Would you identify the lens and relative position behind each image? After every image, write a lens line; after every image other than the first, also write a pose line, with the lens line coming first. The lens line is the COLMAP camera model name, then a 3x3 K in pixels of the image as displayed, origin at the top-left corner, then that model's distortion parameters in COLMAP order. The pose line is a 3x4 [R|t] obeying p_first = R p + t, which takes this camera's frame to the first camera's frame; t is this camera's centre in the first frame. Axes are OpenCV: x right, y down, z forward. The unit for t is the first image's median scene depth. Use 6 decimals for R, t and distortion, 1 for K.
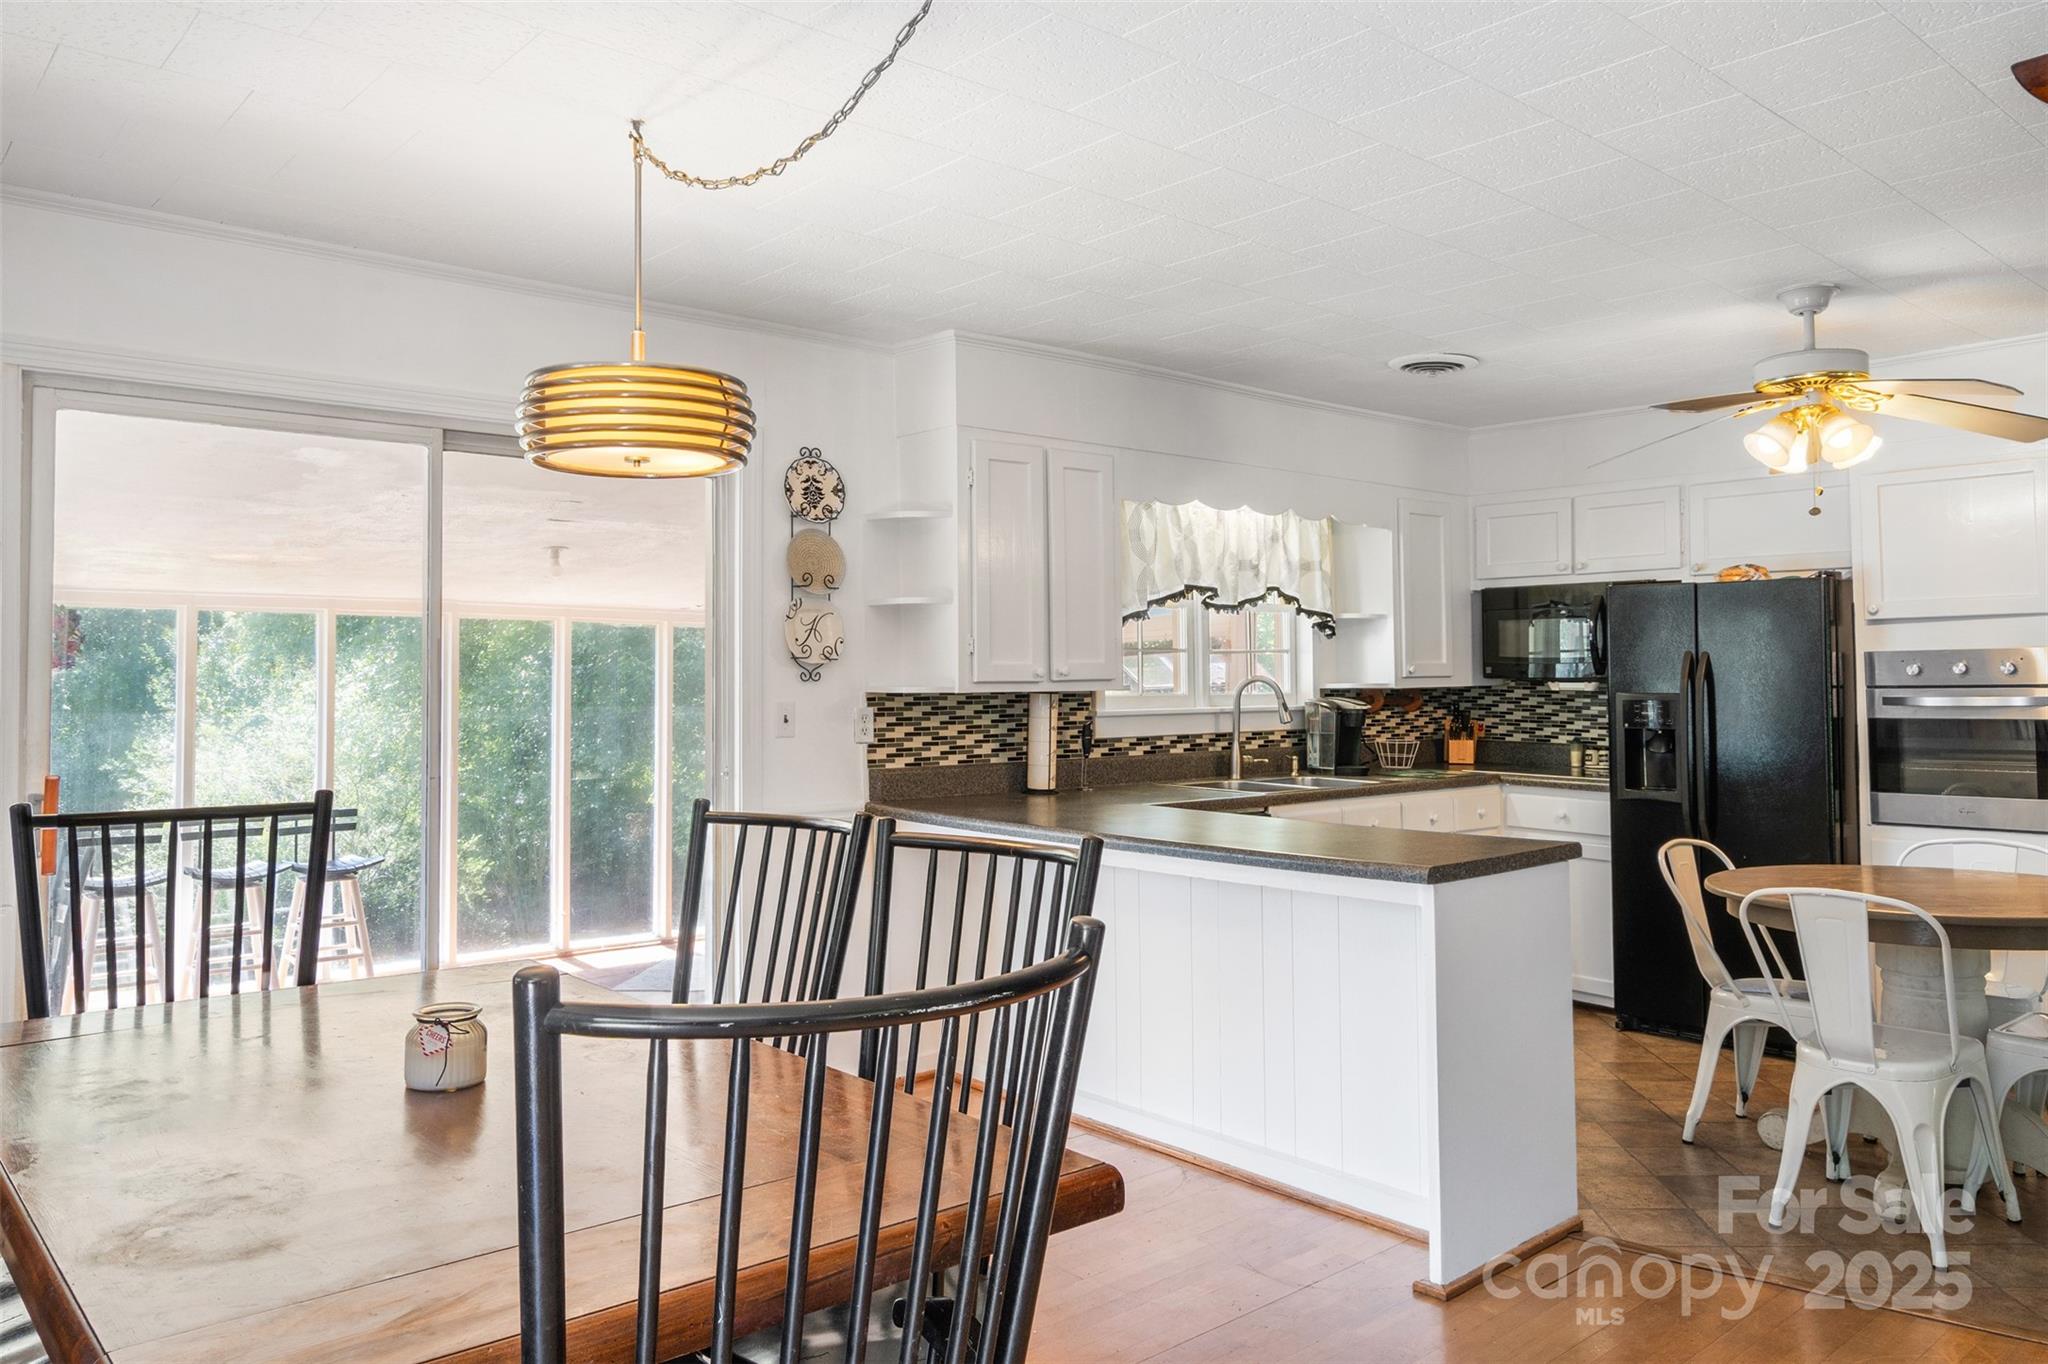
lens RADIAL K [[1433.3, 0, 1013.5], [0, 1433.3, 628.0], [0, 0, 1]] dist [-0.008126, 0.000358]
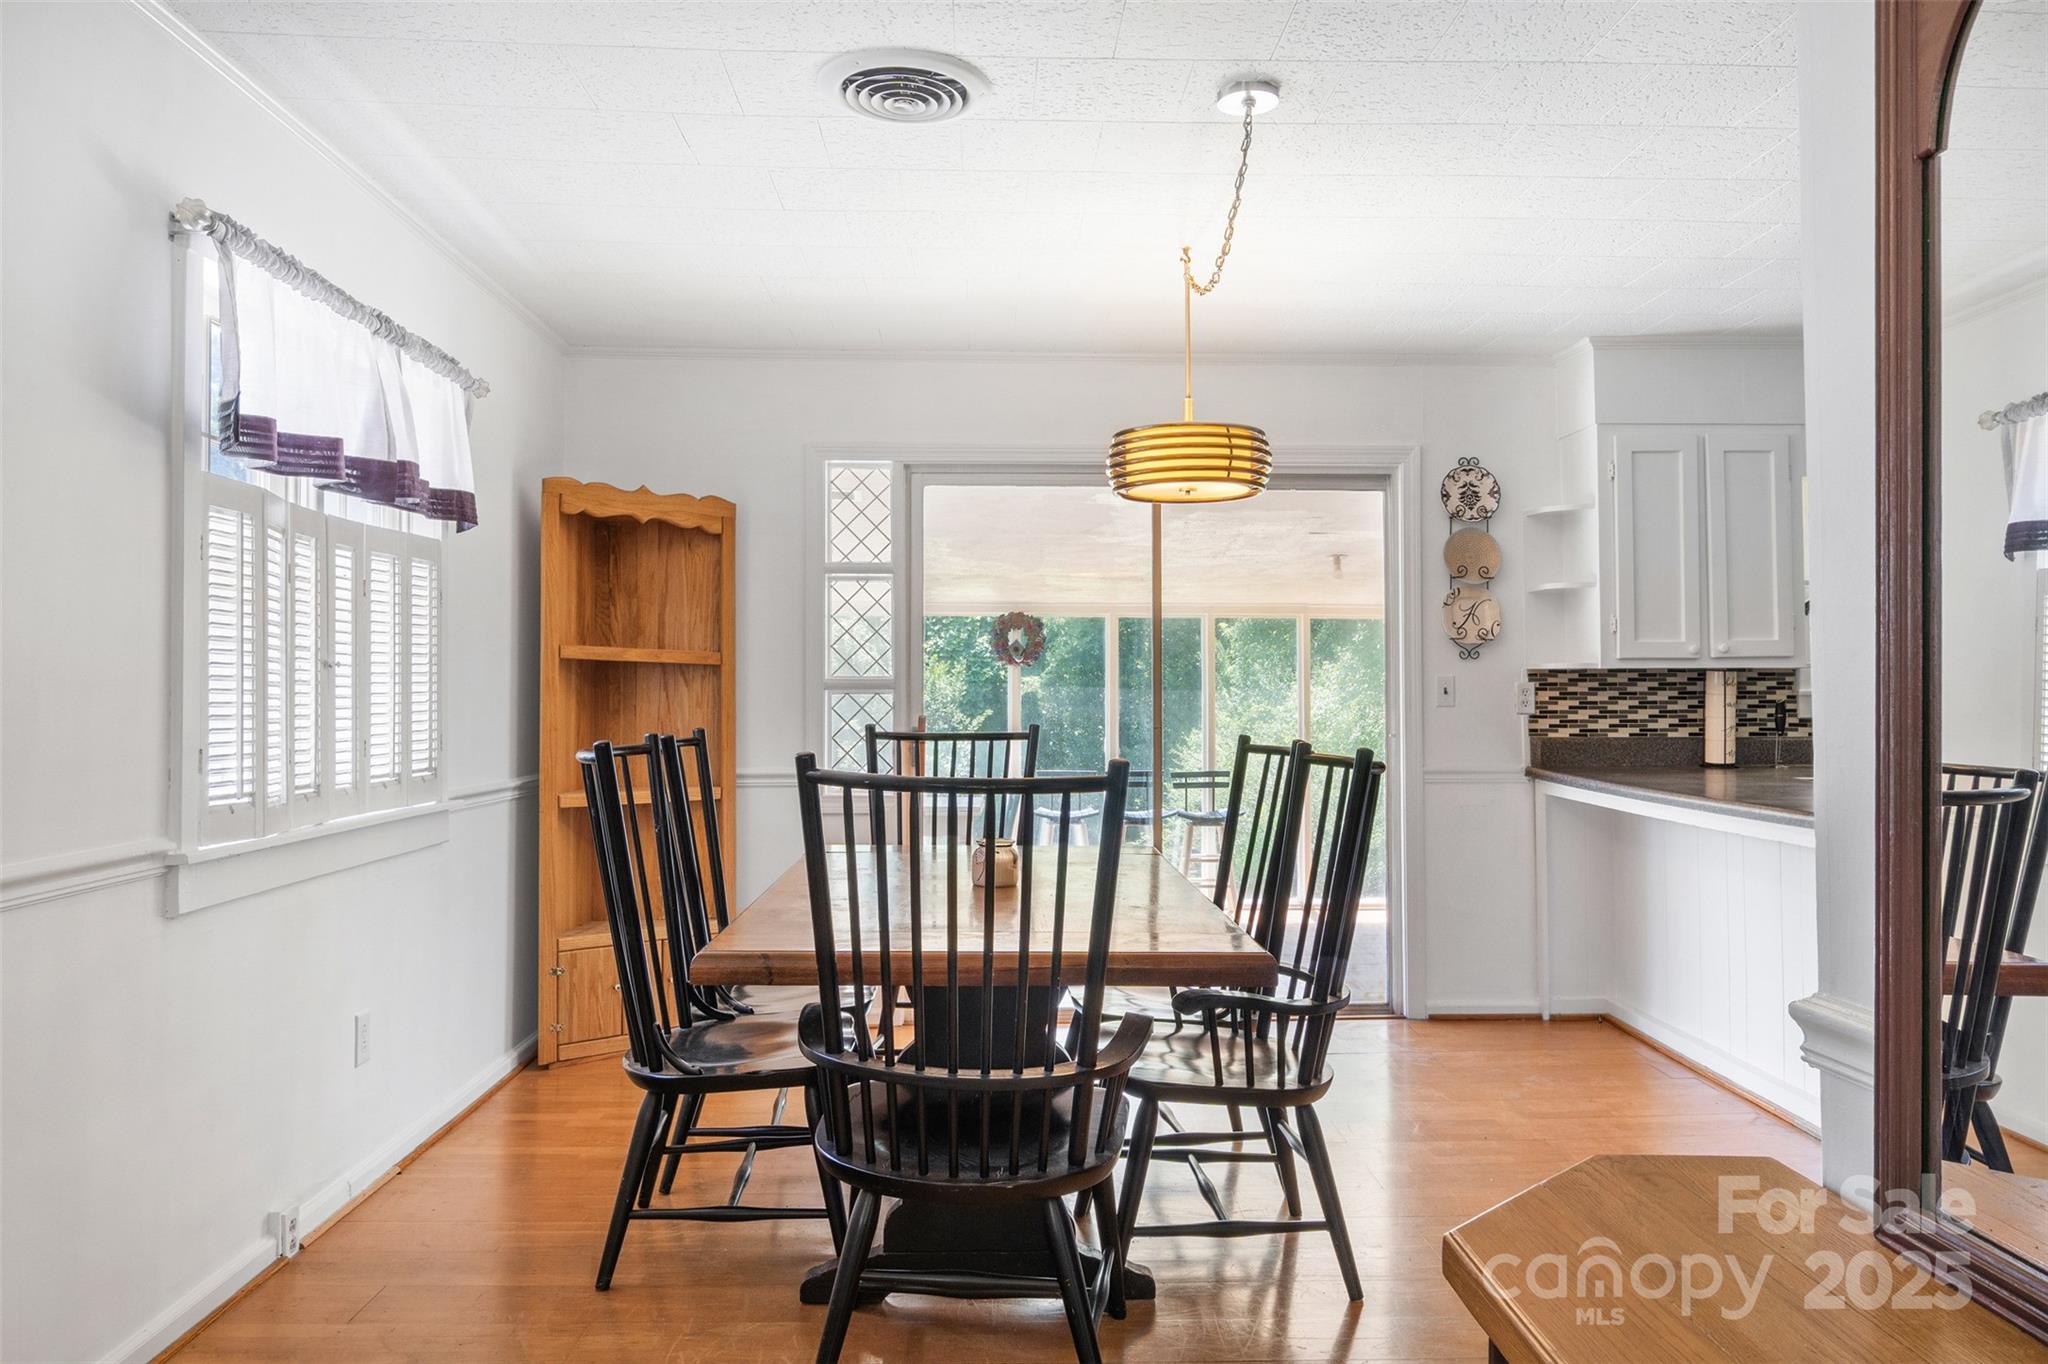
lens RADIAL K [[1397.6, 0, 1029.5], [0, 1397.6, 658.3], [0, 0, 1]] dist [-0.040022, 0.041710]
pose [[0.775340, -0.009568, -0.631472, 0.244982], [0.019321, 0.999777, 0.008575, 0.016707], [0.631249, -0.018850, 0.775351, -0.083143]]
